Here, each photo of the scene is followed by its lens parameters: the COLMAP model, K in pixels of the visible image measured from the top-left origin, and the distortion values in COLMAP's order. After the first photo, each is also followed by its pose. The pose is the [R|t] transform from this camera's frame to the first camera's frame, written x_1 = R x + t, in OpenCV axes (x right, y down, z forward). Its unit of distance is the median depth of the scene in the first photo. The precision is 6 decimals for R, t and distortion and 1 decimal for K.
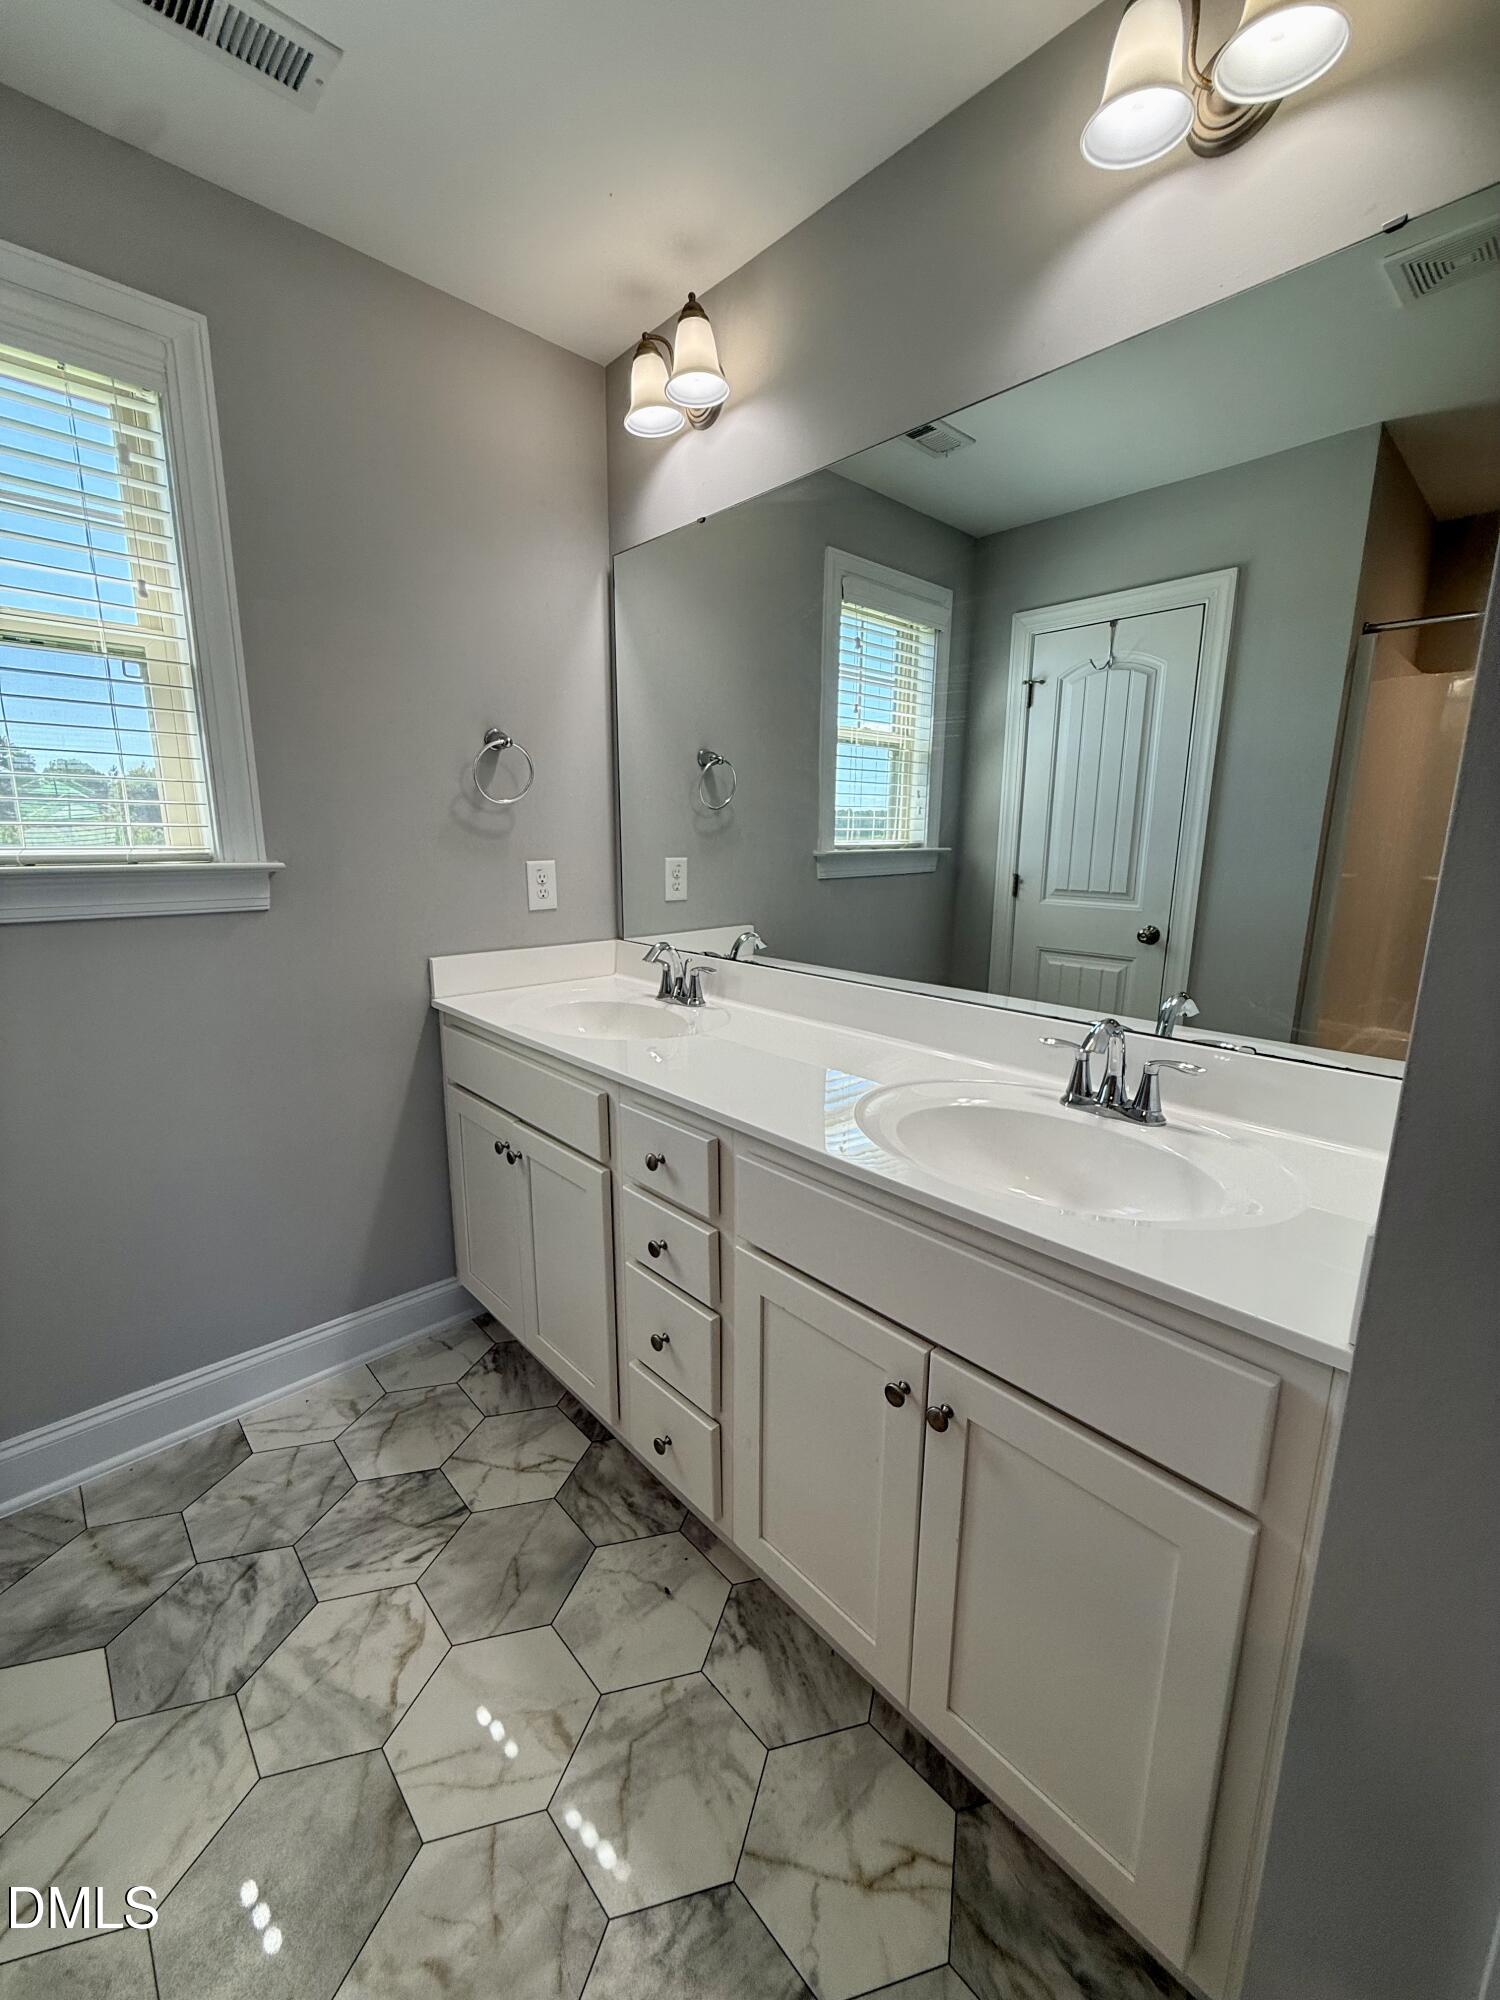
lens RADIAL K [[800.7, 0, 753.3], [0, 800.7, 997.9], [0, 0, 1]] dist [0.000497, 0.000392]
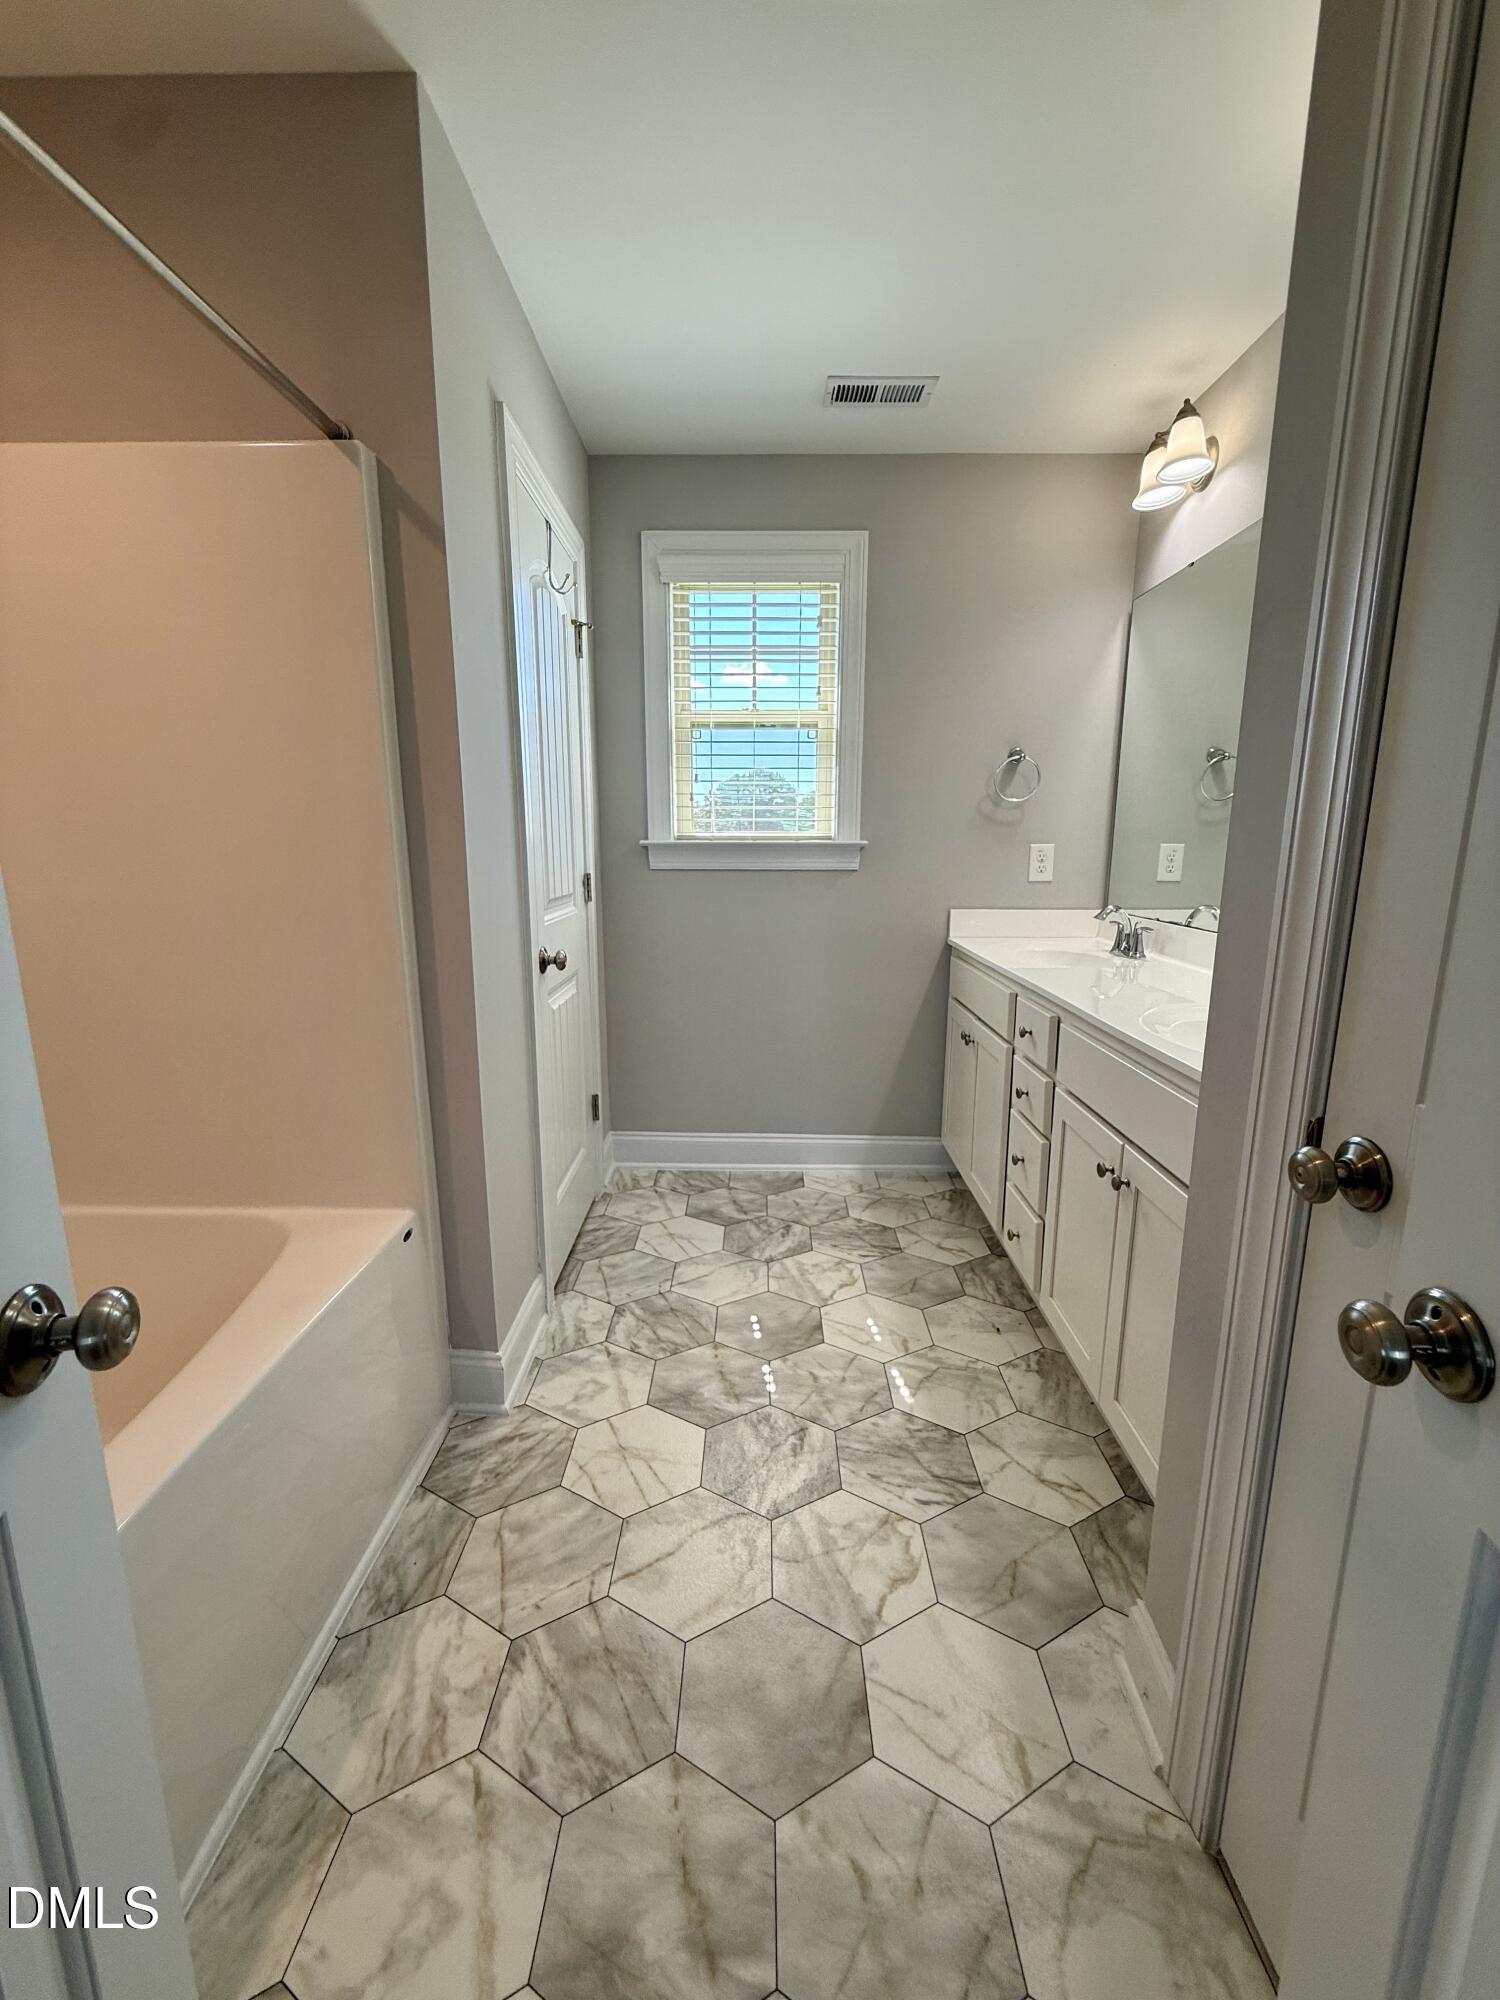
lens RADIAL K [[800.7, 0, 753.3], [0, 800.7, 997.9], [0, 0, 1]] dist [0.000497, 0.000392]
pose [[0.720398, 0.126802, -0.681871, 0.422347], [-0.136765, 0.989813, 0.039575, 0.121612], [0.679943, 0.064747, 0.730401, -0.357016]]
